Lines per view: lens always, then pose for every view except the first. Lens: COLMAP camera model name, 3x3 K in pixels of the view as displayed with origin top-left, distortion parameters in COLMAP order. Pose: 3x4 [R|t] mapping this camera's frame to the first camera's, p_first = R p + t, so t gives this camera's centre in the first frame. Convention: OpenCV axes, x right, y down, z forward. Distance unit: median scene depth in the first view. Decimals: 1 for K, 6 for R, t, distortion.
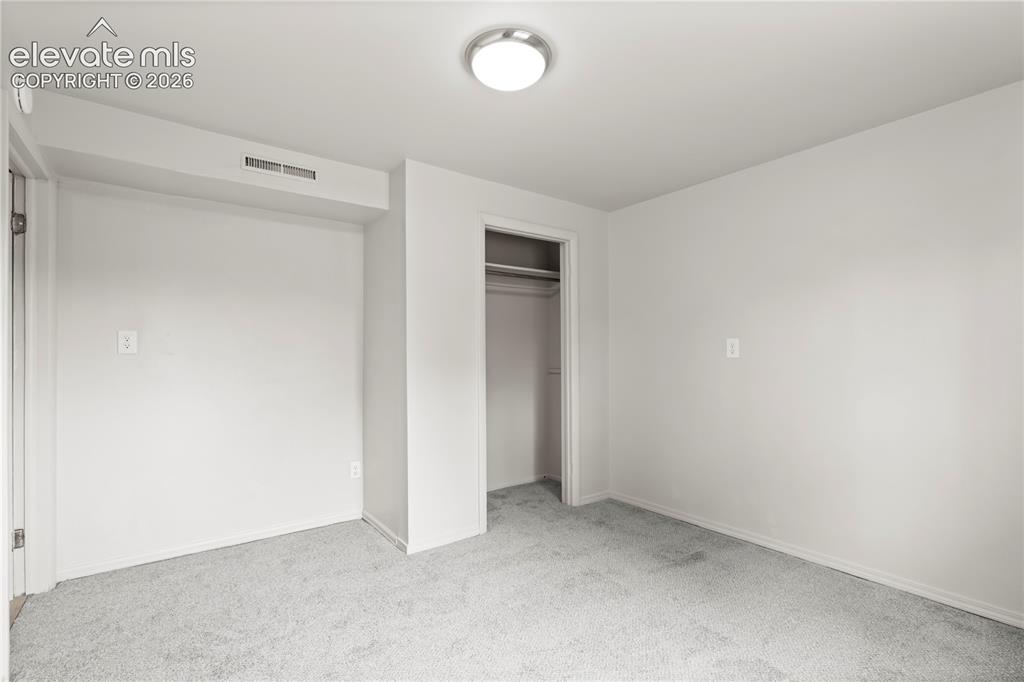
lens RADIAL K [[469.0, 0, 510.2], [0, 469.0, 350.1], [0, 0, 1]] dist [-0.000482, -0.000552]
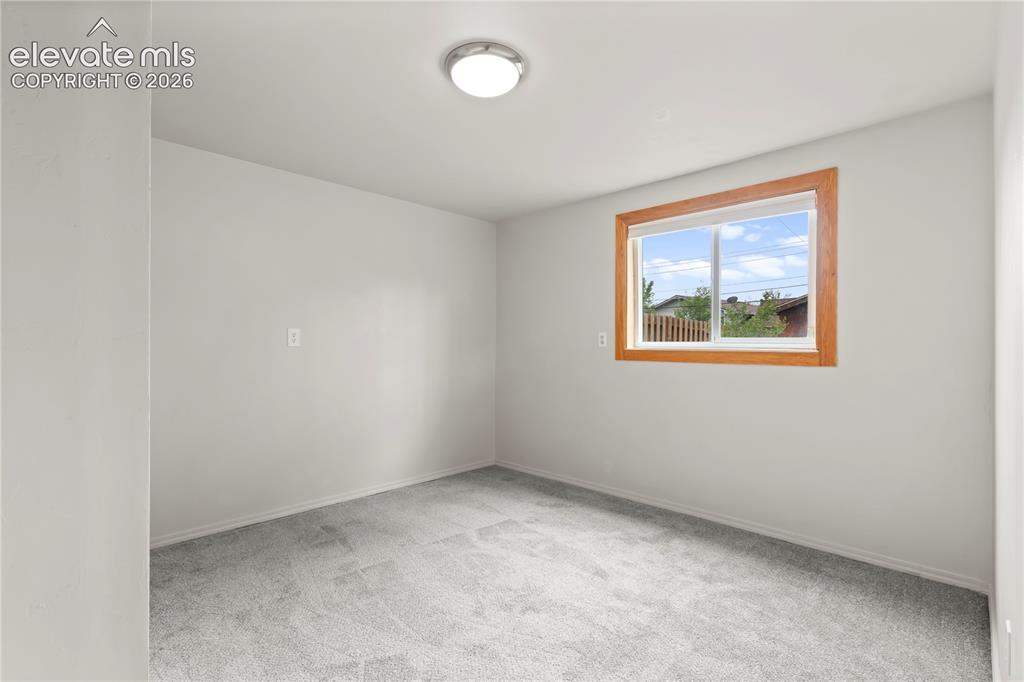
lens RADIAL K [[469.0, 0, 509.2], [0, 469.0, 341.9], [0, 0, 1]] dist [-0.000482, -0.000552]
pose [[-0.142900, 0.010959, 0.989676, -0.727709], [-0.007210, 0.999901, -0.012113, 0.017541], [-0.989711, -0.008867, -0.142807, 0.745721]]
